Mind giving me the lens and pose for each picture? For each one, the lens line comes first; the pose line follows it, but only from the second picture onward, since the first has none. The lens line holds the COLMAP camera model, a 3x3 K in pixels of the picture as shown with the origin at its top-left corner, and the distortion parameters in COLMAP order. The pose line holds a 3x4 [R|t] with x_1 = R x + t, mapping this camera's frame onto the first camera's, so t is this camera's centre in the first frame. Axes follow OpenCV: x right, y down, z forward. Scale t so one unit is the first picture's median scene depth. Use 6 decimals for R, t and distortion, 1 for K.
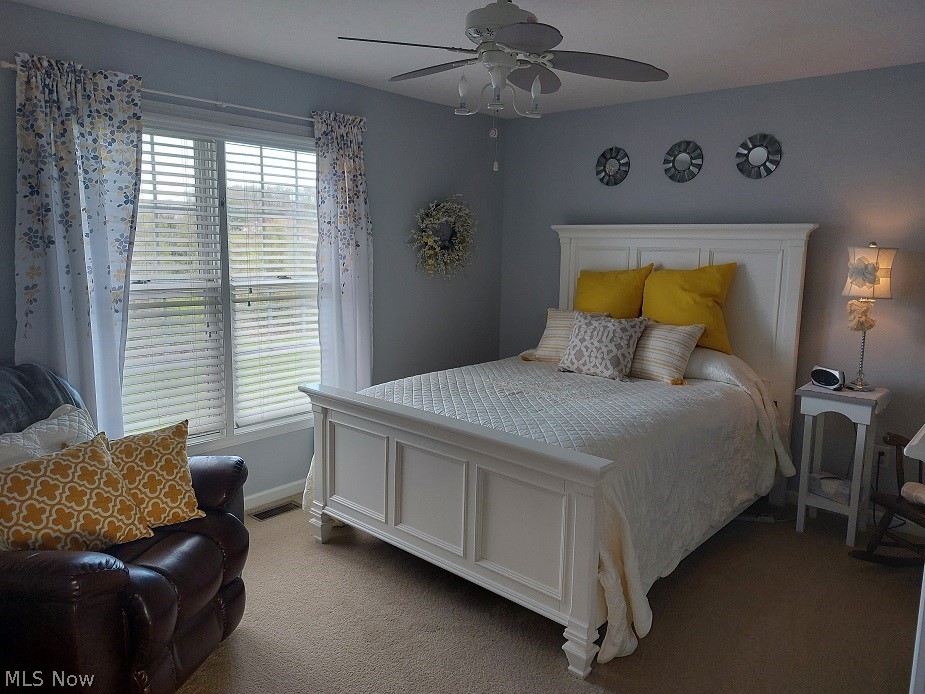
lens RADIAL K [[654.0, 0, 462.2], [0, 654.0, 346.7], [0, 0, 1]] dist [0.008503, 0.000806]
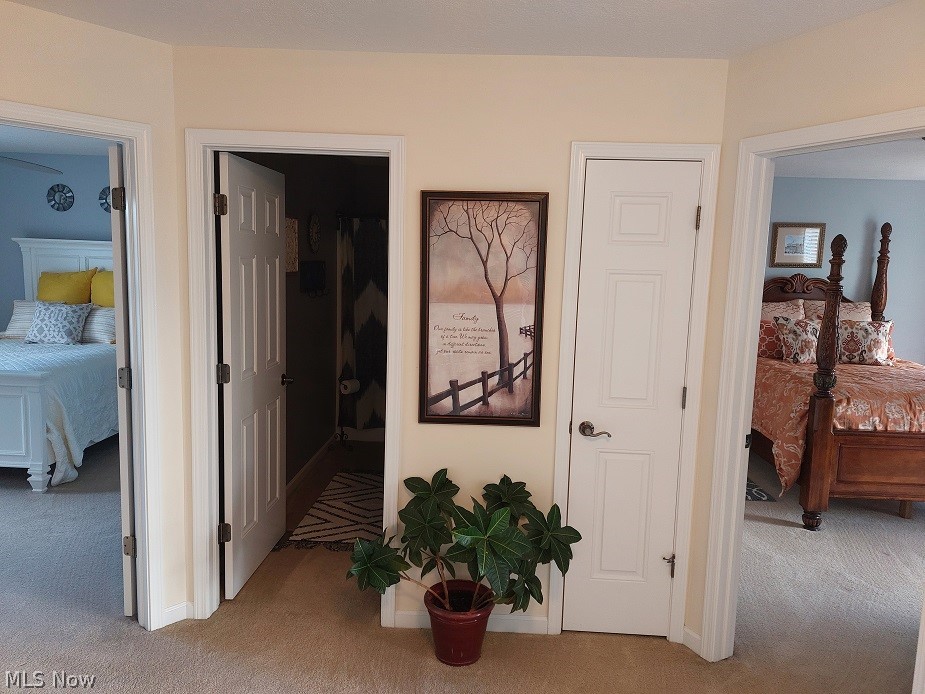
lens RADIAL K [[654.0, 0, 464.9], [0, 654.0, 348.3], [0, 0, 1]] dist [0.008503, 0.000806]
pose [[0.764489, -0.071719, 0.640635, -0.035024], [0.076002, 0.996889, 0.020906, 0.092383], [-0.640141, 0.032707, 0.767561, -0.701325]]
